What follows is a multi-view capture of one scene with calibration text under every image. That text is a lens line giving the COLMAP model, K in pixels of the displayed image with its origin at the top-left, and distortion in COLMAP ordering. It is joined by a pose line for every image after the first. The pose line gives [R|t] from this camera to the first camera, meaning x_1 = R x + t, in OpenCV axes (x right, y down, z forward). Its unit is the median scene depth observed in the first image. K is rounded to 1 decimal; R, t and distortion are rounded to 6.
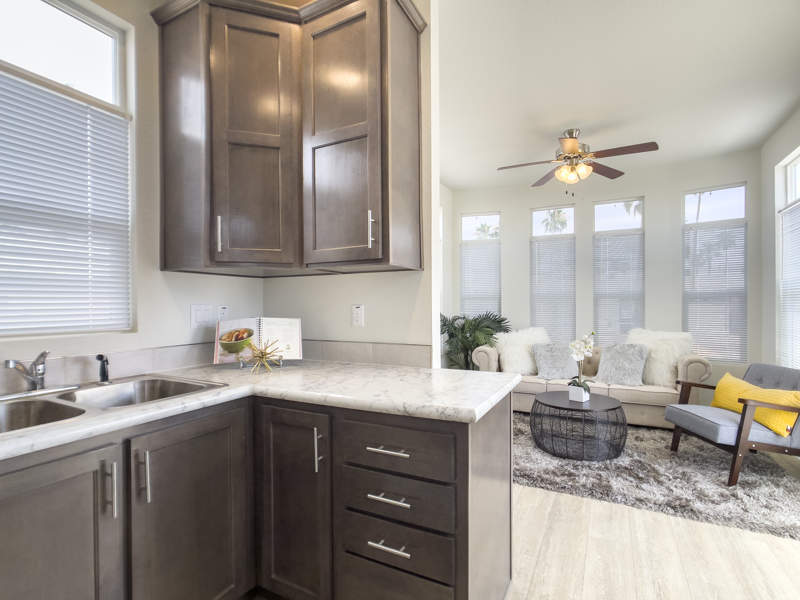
lens RADIAL K [[390.1, 0, 406.8], [0, 390.1, 306.4], [0, 0, 1]] dist [-0.016939, 0.004459]
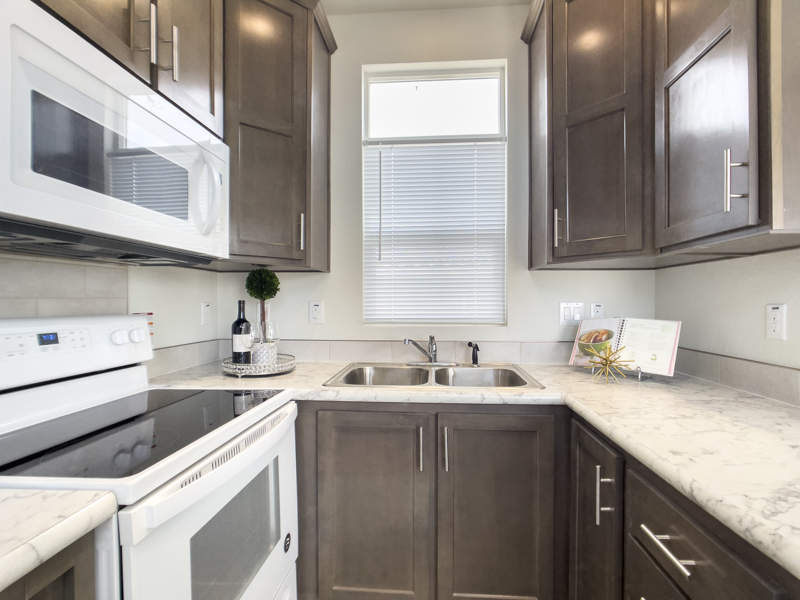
lens RADIAL K [[390.1, 0, 405.4], [0, 390.1, 301.9], [0, 0, 1]] dist [-0.016939, 0.004459]
pose [[0.389803, 0.006716, -0.920874, 0.198505], [-0.007127, 0.999965, 0.004276, -0.005385], [0.920871, 0.004896, 0.389837, 0.229289]]
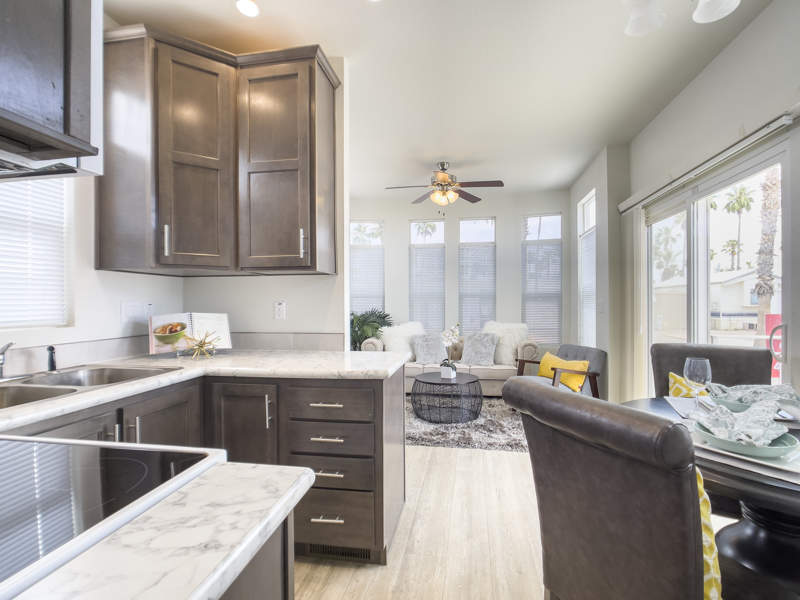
lens RADIAL K [[390.1, 0, 406.3], [0, 390.1, 302.9], [0, 0, 1]] dist [-0.016939, 0.004459]
pose [[0.951169, 0.001300, 0.308669, -0.124098], [-0.000291, 0.999994, -0.003316, 0.003396], [-0.308671, 0.003064, 0.951164, -0.257776]]
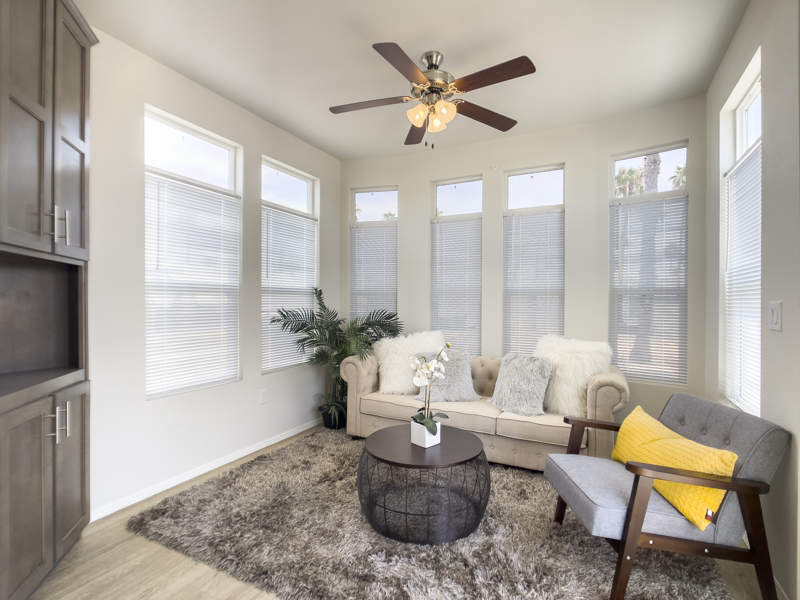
lens RADIAL K [[390.1, 0, 406.2], [0, 390.1, 302.1], [0, 0, 1]] dist [-0.016939, 0.004459]
pose [[0.999814, 0.010824, 0.015947, 0.616658], [-0.010739, 0.999928, -0.005376, -0.001359], [-0.016004, 0.005204, 0.999858, 0.495786]]
